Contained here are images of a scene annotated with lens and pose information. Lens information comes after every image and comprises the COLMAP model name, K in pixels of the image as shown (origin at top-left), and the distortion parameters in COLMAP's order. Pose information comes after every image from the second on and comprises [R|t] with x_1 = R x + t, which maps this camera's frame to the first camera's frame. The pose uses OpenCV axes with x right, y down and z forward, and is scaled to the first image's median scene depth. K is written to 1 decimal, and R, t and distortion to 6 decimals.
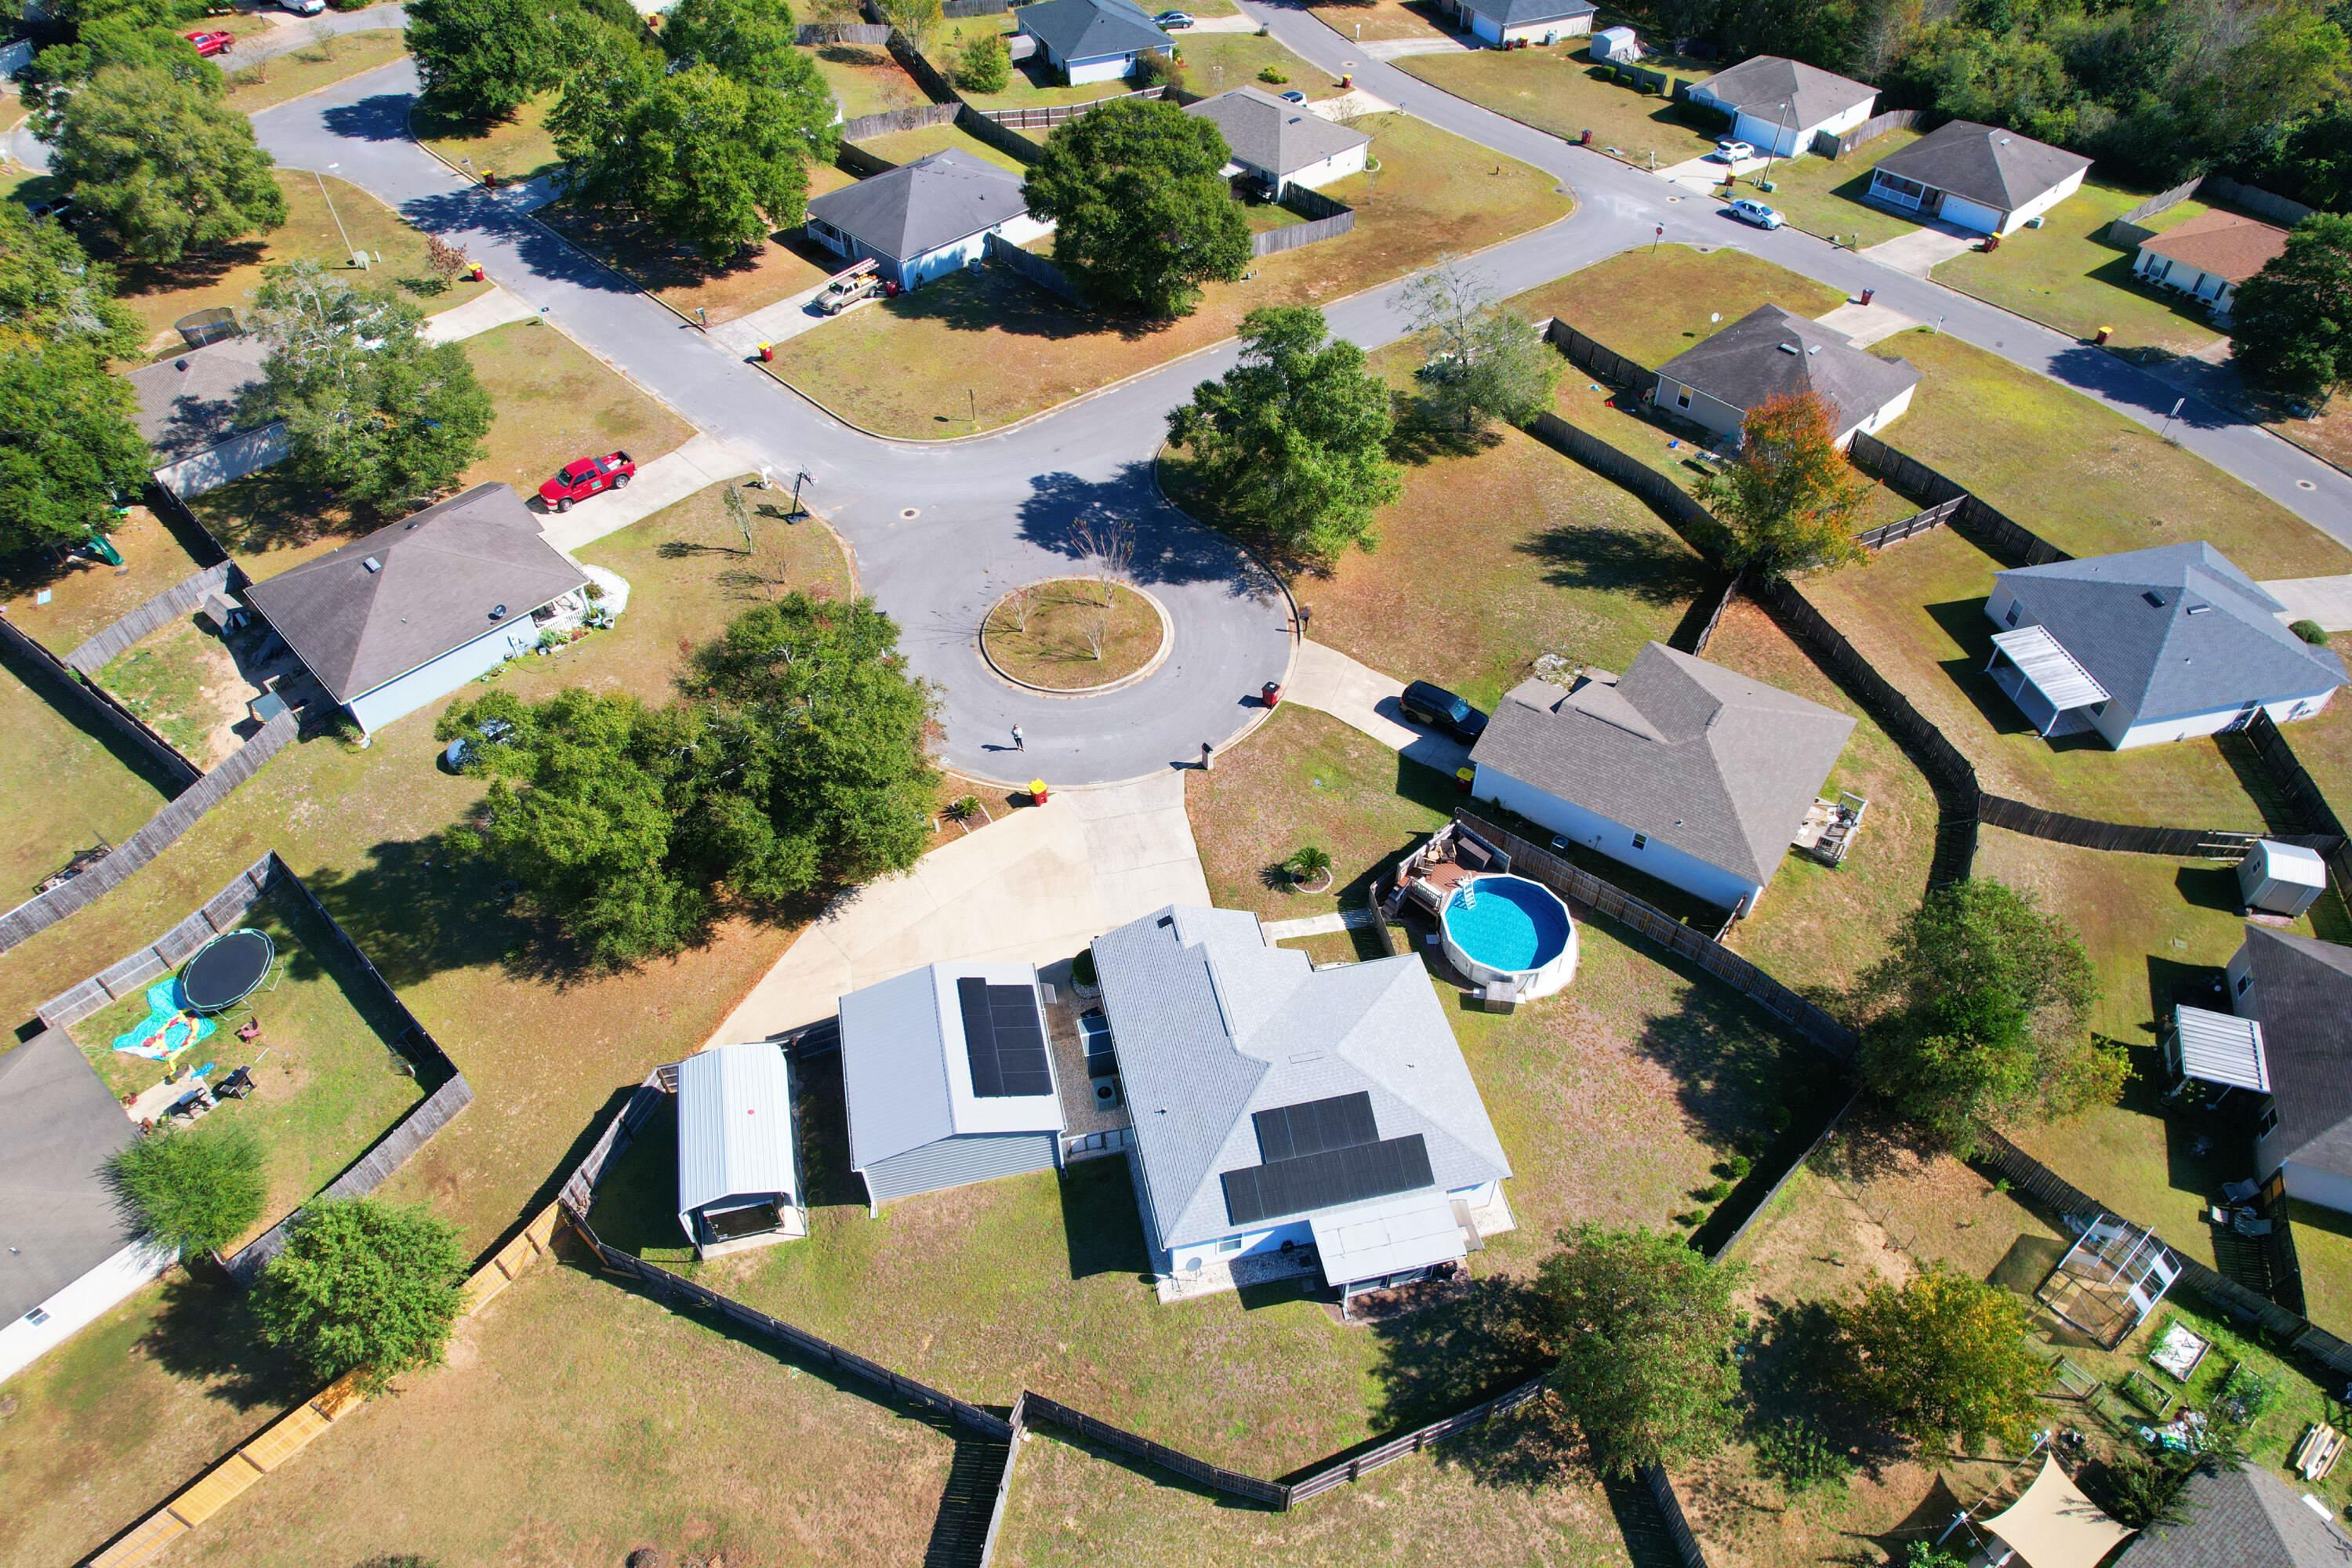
lens RADIAL K [[1488.8, 0, 1168.8], [0, 1488.8, 812.8], [0, 0, 1]] dist [-0.038533, 0.064720]
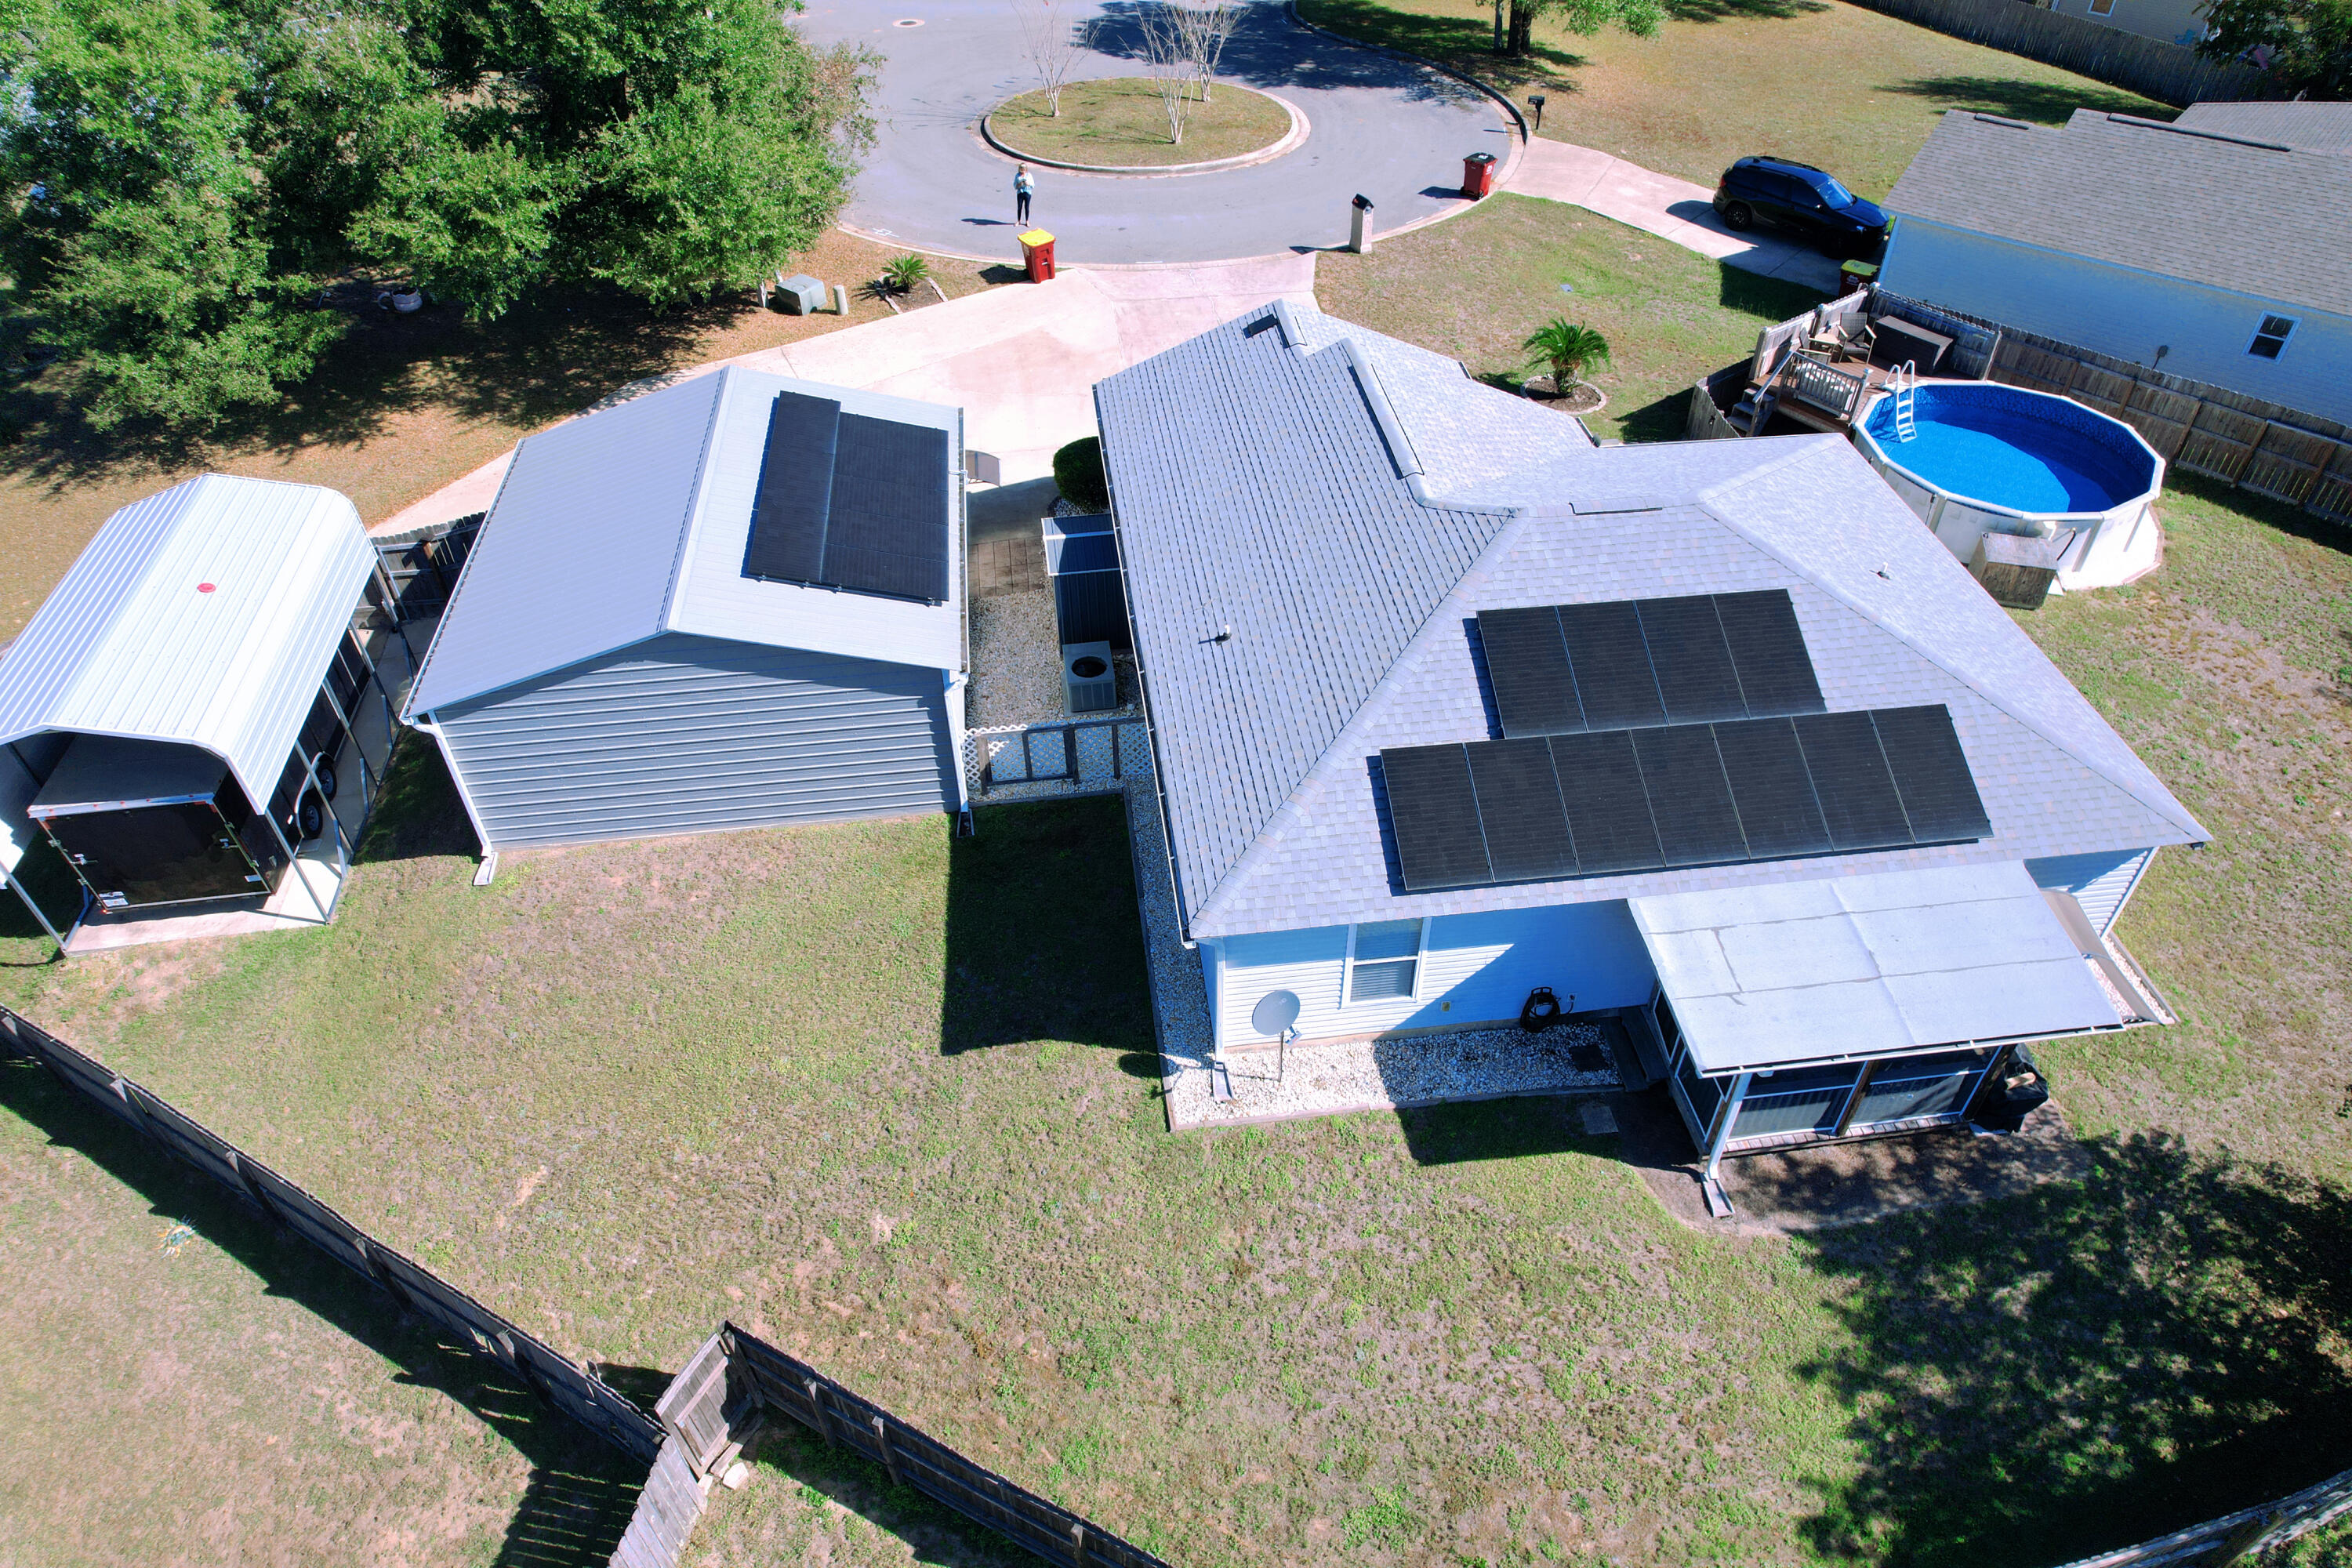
lens RADIAL K [[1499.5, 0, 1176.0], [0, 1499.5, 784.0], [0, 0, 1]] dist [-0.070929, 0.072066]
pose [[0.995192, 0.064357, -0.073826, 0.015451], [-0.070309, 0.994225, -0.081078, 0.272802], [0.068182, 0.085879, 0.993970, 0.630661]]
